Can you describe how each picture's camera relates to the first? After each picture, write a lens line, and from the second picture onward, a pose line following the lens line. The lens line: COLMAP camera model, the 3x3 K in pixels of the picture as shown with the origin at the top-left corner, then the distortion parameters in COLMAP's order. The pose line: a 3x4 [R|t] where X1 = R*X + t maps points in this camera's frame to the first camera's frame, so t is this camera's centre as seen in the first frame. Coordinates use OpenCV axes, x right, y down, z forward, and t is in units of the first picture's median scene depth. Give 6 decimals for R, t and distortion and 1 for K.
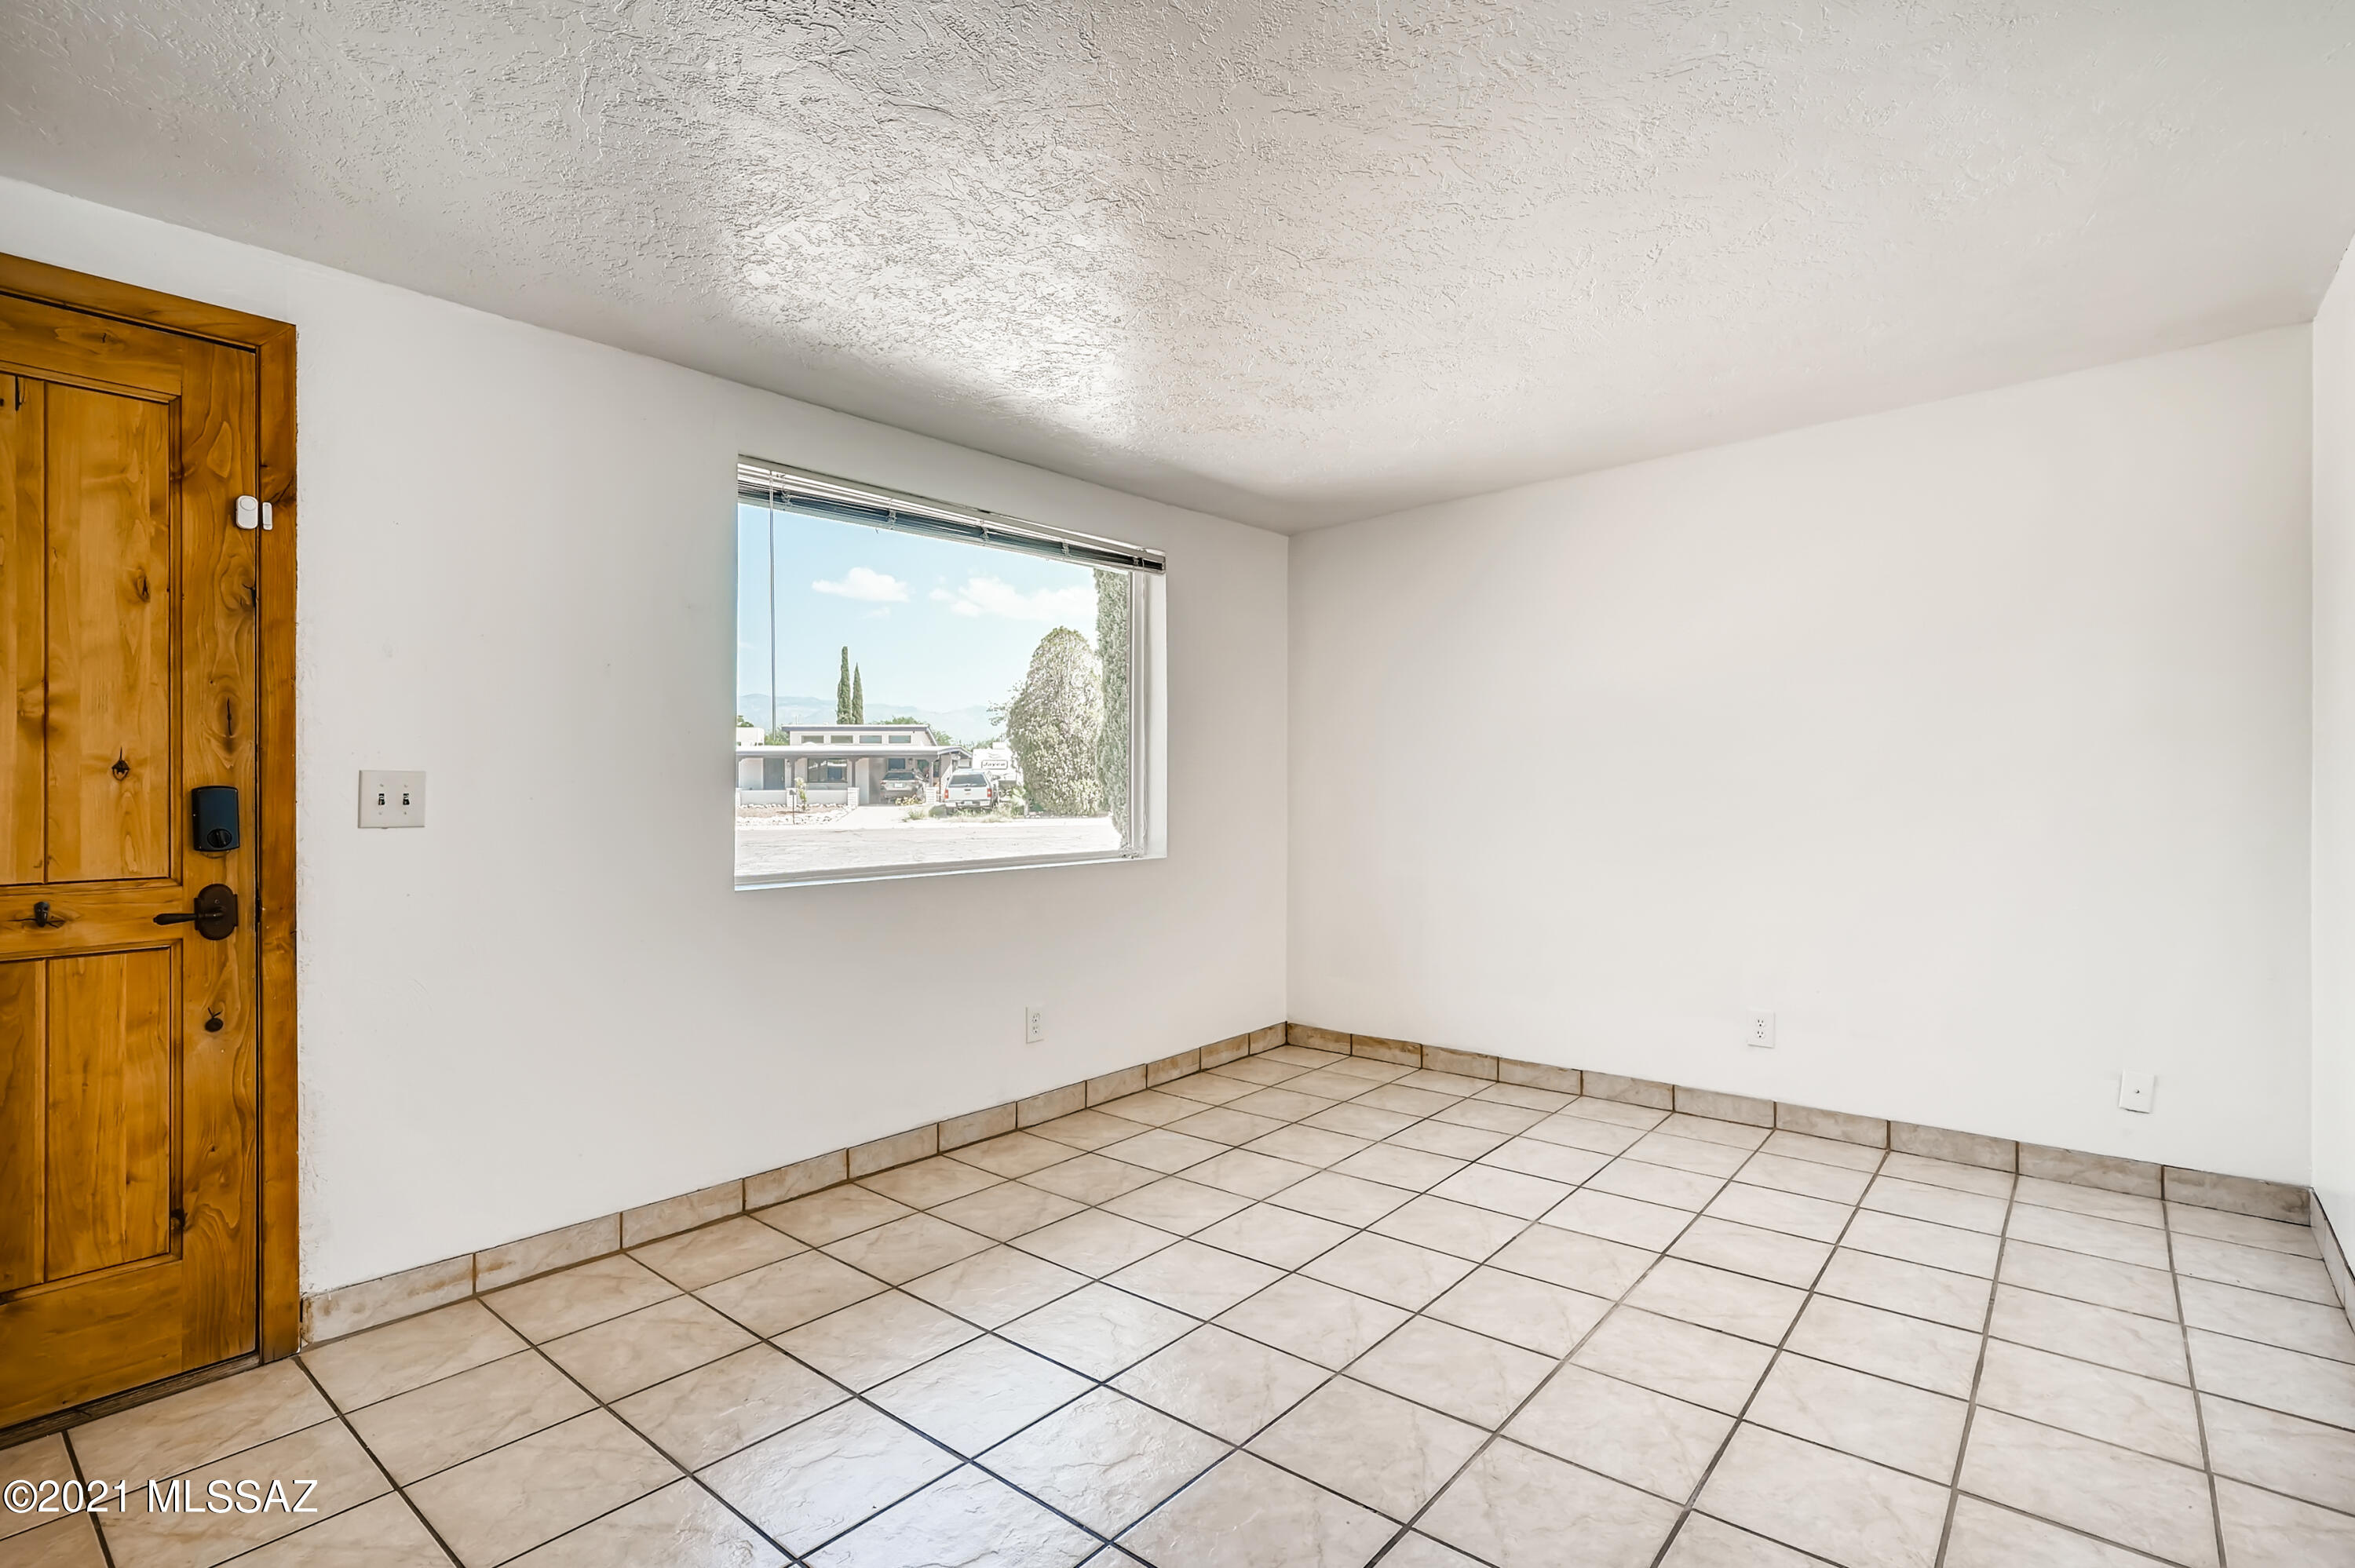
lens RADIAL K [[1149.3, 0, 1201.2], [0, 1149.3, 783.4], [0, 0, 1]] dist [0.000136, 0.004370]
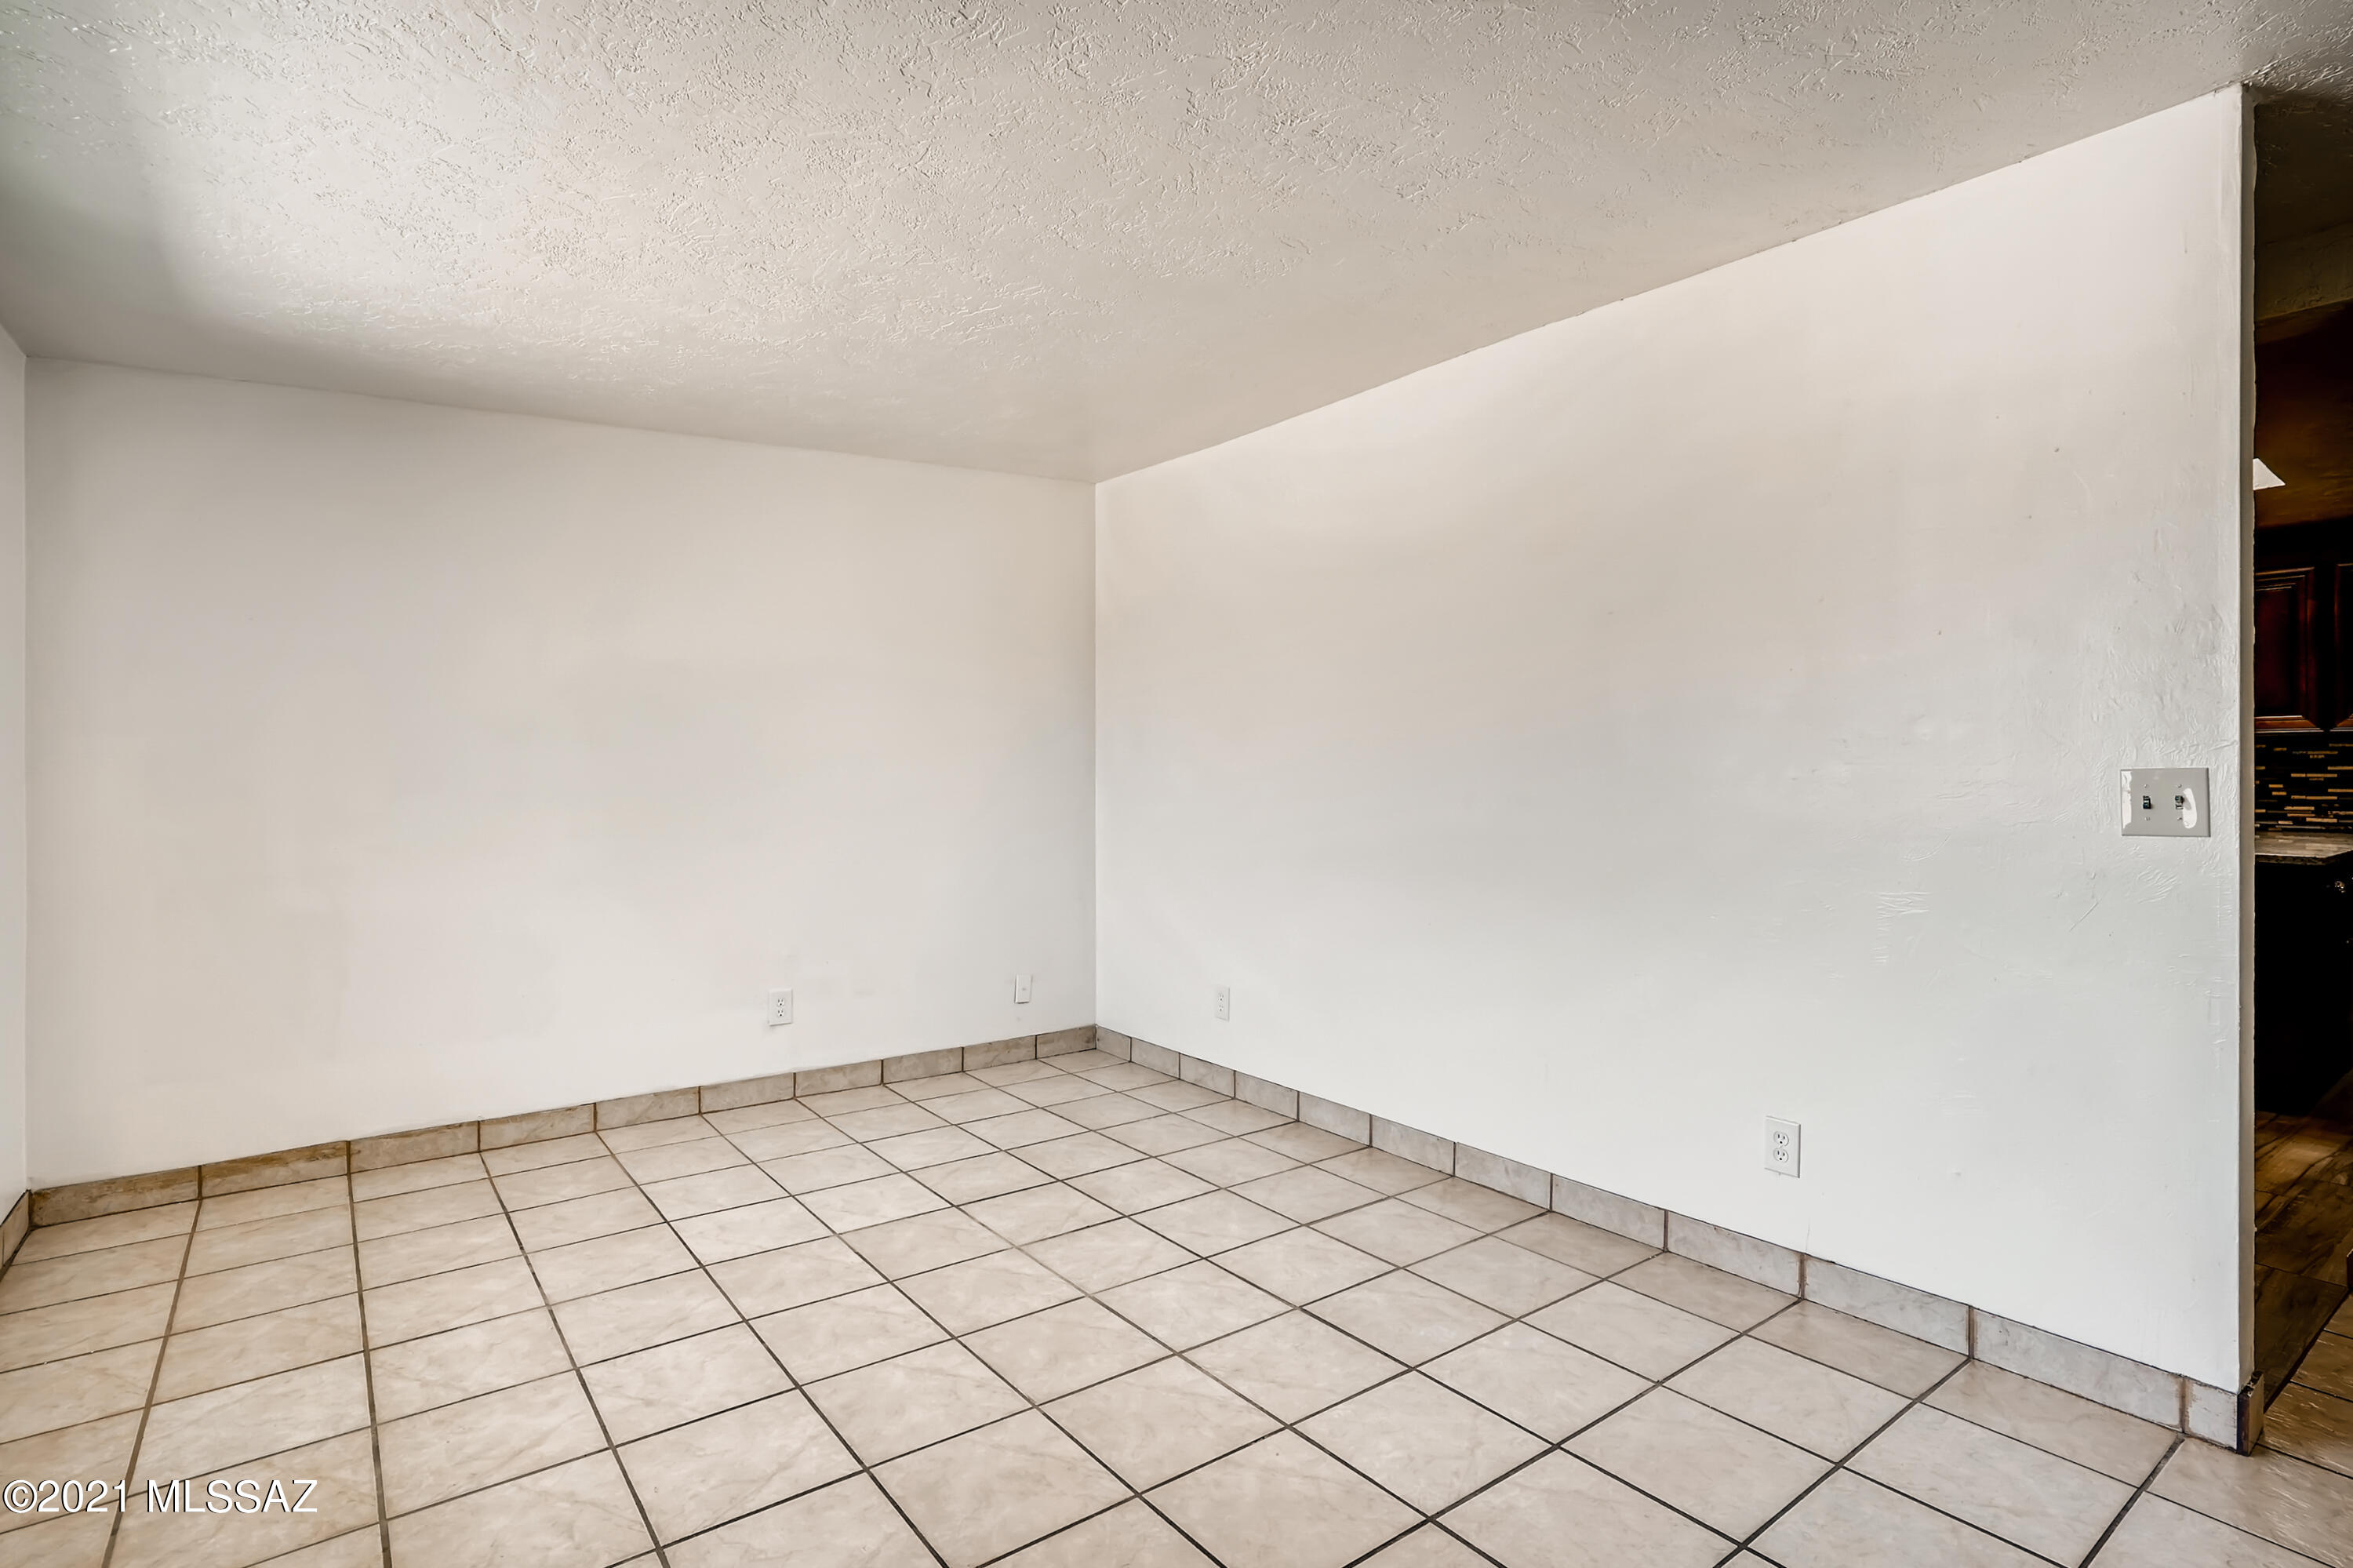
lens RADIAL K [[1148.6, 0, 1179.9], [0, 1148.6, 766.4], [0, 0, 1]] dist [0.000136, 0.004370]
pose [[0.251527, 0.004432, 0.967840, -0.517307], [0.000926, 0.999988, -0.004820, -0.003289], [-0.967850, 0.002108, 0.251520, 0.440951]]
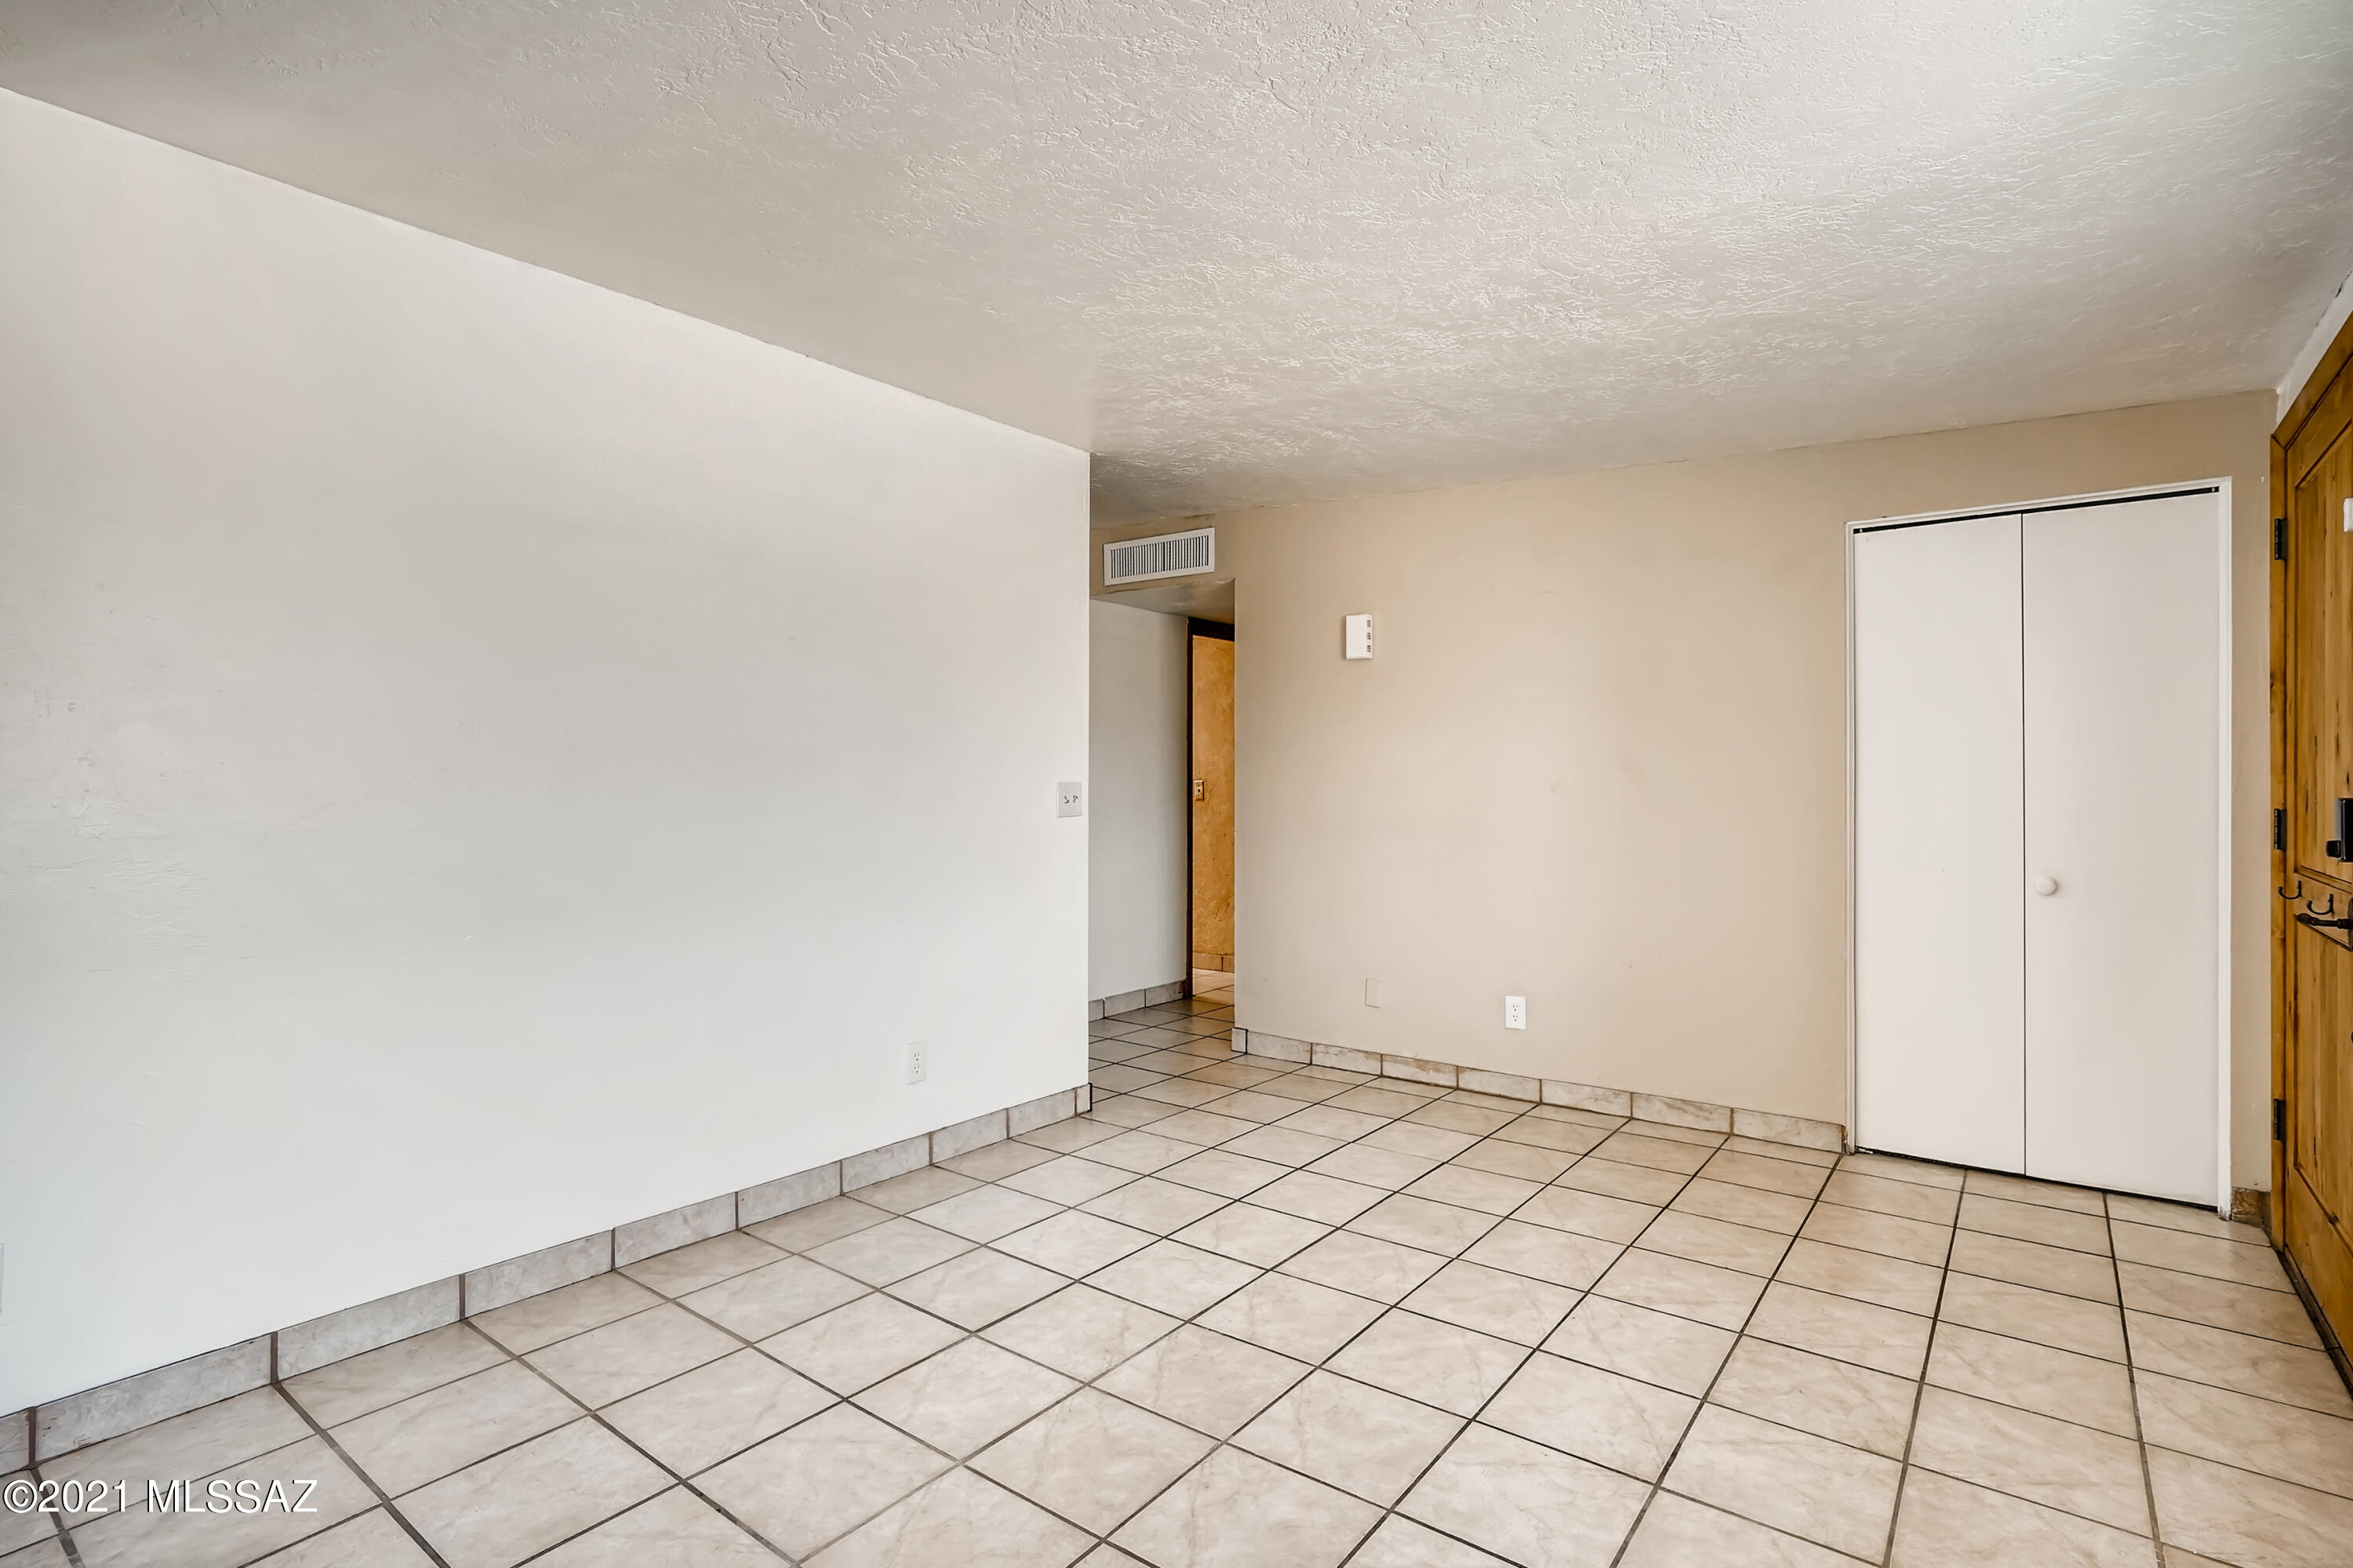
lens RADIAL K [[1148.6, 0, 1160.4], [0, 1148.6, 792.9], [0, 0, 1]] dist [0.000136, 0.004370]
pose [[-0.999971, -0.004881, -0.005806, 0.120847], [-0.004908, 0.999977, 0.004632, -0.003588], [0.005783, 0.004660, -0.999972, 1.296608]]
